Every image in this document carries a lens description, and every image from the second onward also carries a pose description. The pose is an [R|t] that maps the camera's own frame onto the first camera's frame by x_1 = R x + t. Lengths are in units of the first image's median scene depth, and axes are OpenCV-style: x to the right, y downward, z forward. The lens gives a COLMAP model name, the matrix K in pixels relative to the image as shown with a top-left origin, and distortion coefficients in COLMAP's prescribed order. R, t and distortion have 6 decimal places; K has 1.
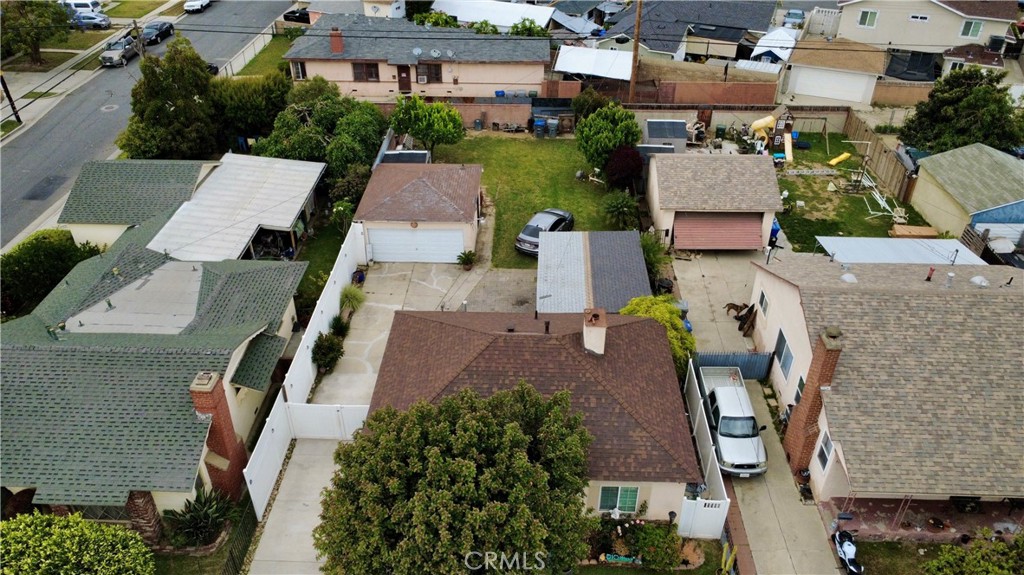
lens RADIAL K [[746.4, 0, 510.0], [0, 746.4, 286.3], [0, 0, 1]] dist [-0.006249, 0.003916]
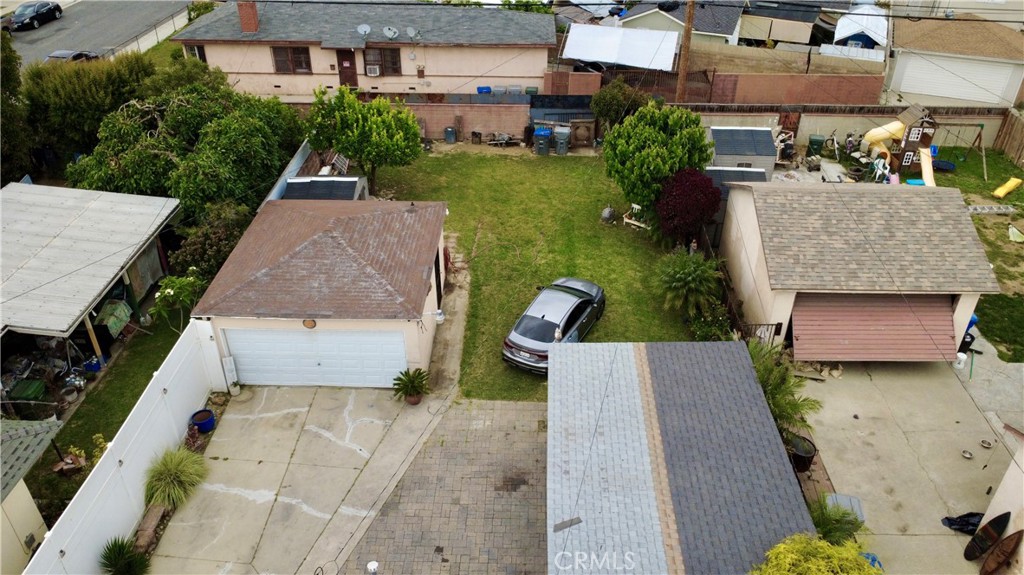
lens RADIAL K [[746.4, 0, 510.6], [0, 746.4, 290.3], [0, 0, 1]] dist [-0.006249, 0.003916]
pose [[0.999978, -0.001481, 0.006517, 0.009147], [0.001554, 0.999936, -0.011246, -0.094048], [-0.006500, 0.011256, 0.999916, 0.447932]]
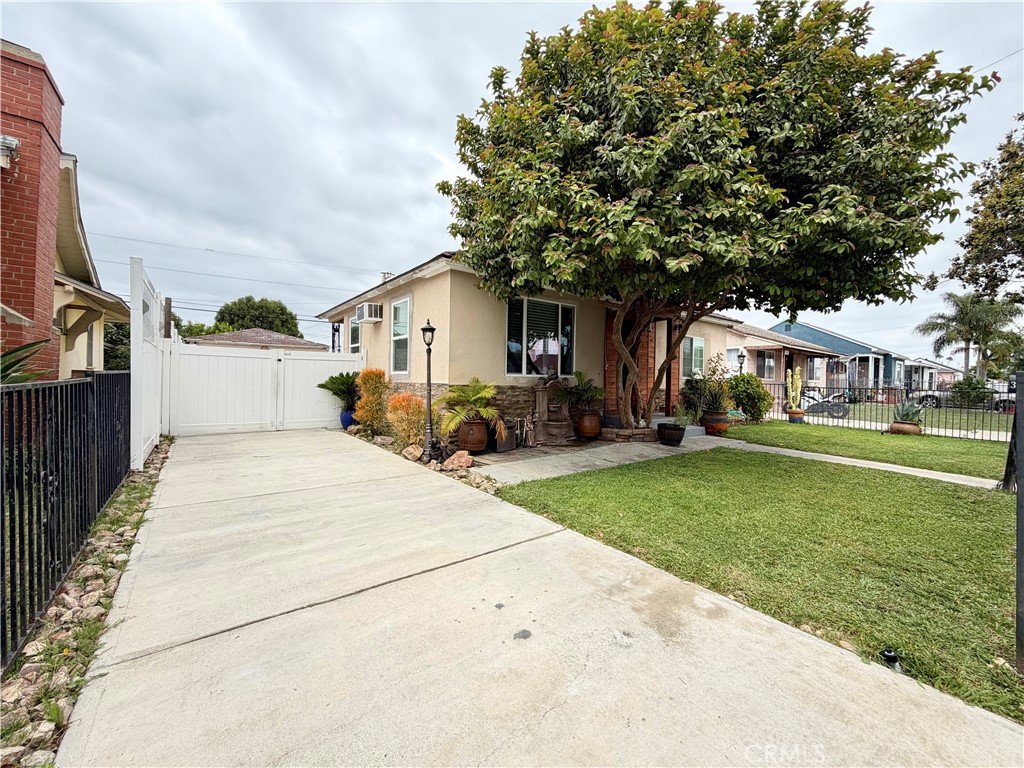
lens RADIAL K [[407.0, 0, 517.0], [0, 407.0, 386.6], [0, 0, 1]] dist [-0.000145, -0.000070]
pose [[0.761538, 0.007289, 0.648080, -0.205953], [0.341712, 0.845150, -0.411041, 0.265838], [-0.550721, 0.534480, 0.641123, 0.488848]]
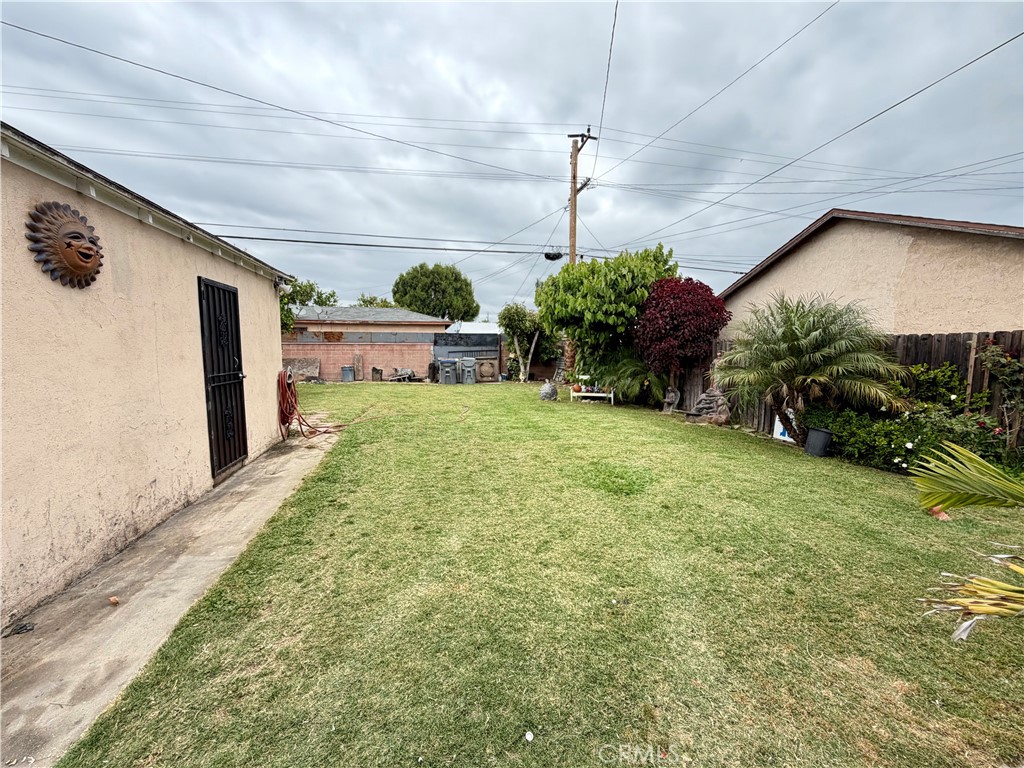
lens RADIAL K [[407.0, 0, 510.2], [0, 407.0, 383.5], [0, 0, 1]] dist [-0.000145, -0.000070]
pose [[0.969204, -0.017917, 0.245607, 0.006779], [0.134707, 0.873479, -0.467856, -0.041741], [-0.206150, 0.486533, 0.848992, 0.929061]]
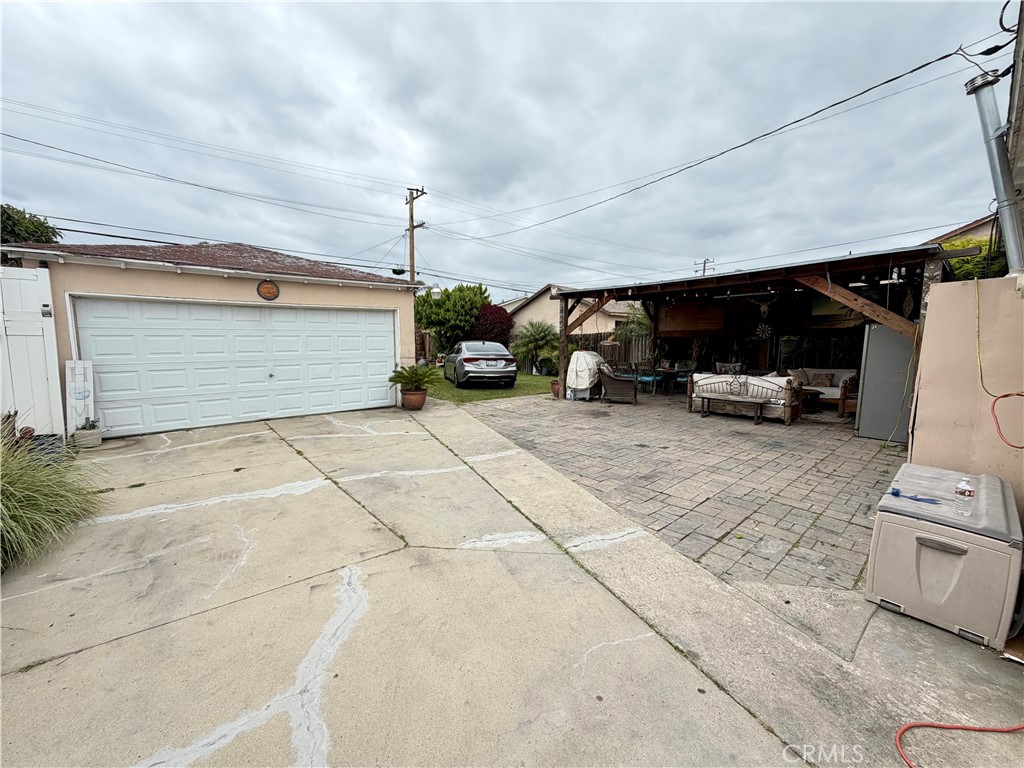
lens RADIAL K [[407.0, 0, 507.7], [0, 407.0, 384.4], [0, 0, 1]] dist [-0.000145, -0.000070]
pose [[0.735816, -0.071838, 0.673361, -0.168177], [0.374304, 0.871798, -0.316013, 0.056482], [-0.564333, 0.484569, 0.668372, 0.783504]]
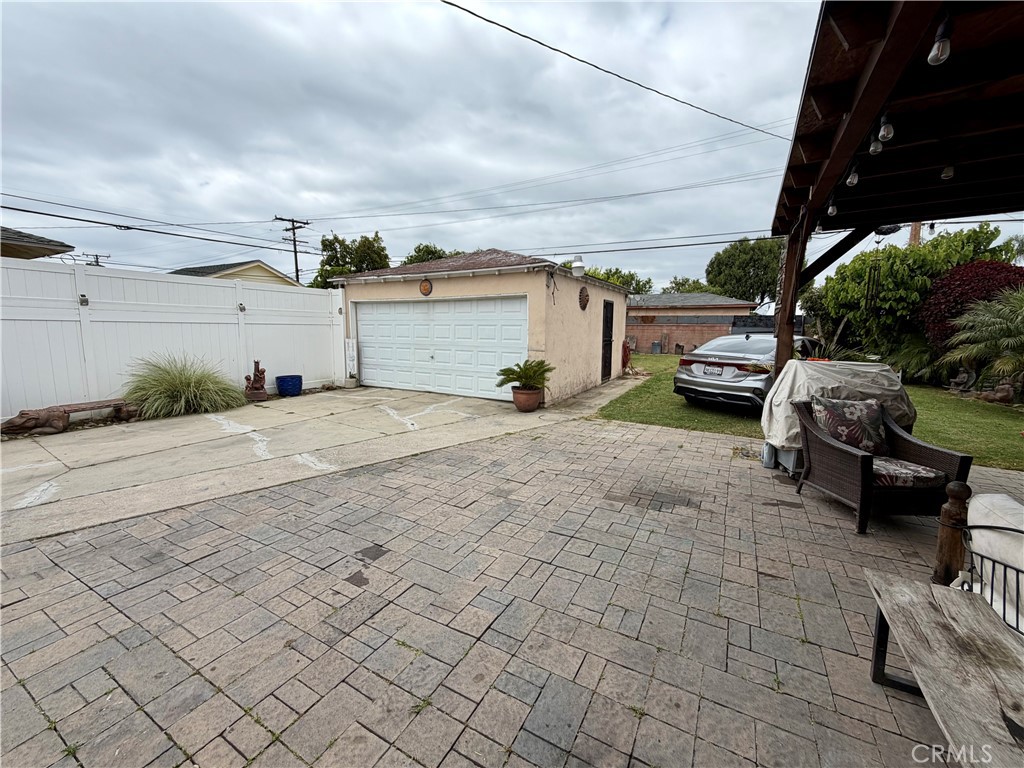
lens RADIAL K [[407.0, 0, 508.1], [0, 407.0, 383.4], [0, 0, 1]] dist [-0.000145, -0.000070]
pose [[0.888596, 0.072661, -0.452900, 0.024005], [-0.264480, 0.887876, -0.376466, 0.041172], [0.374764, 0.454309, 0.808180, 0.805238]]
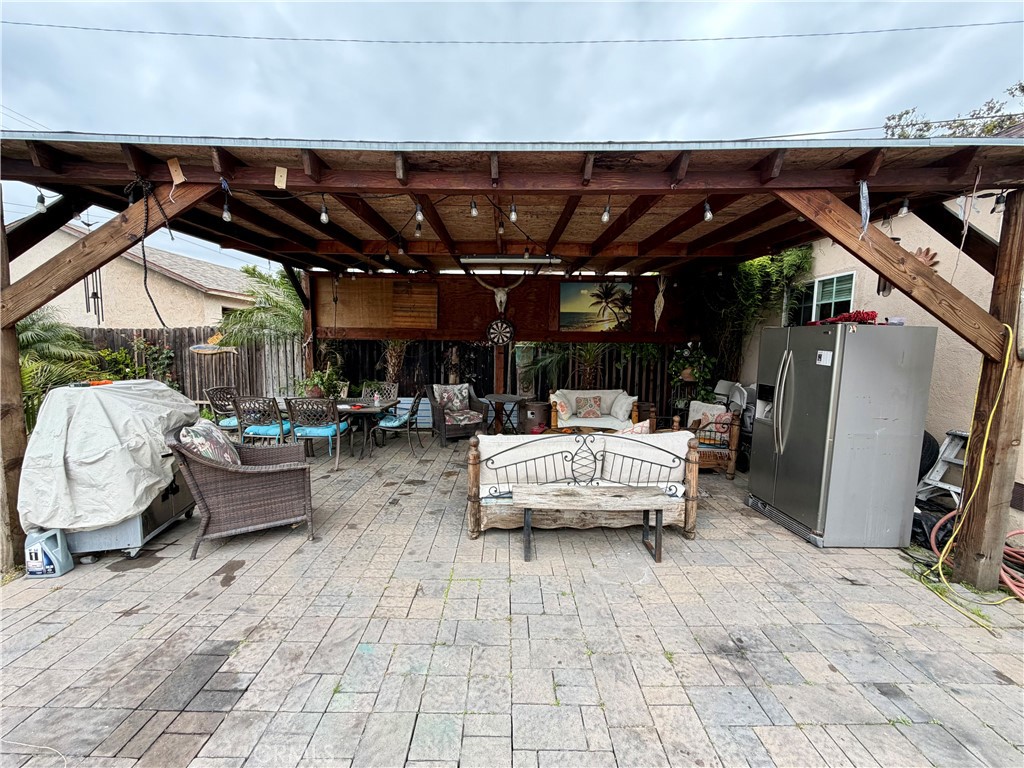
lens RADIAL K [[407.0, 0, 509.5], [0, 407.0, 385.1], [0, 0, 1]] dist [-0.000145, -0.000070]
pose [[-0.043117, -0.096245, 0.994423, -0.029809], [0.540934, 0.834582, 0.104229, 0.005402], [-0.839959, 0.542412, 0.016078, 0.858157]]
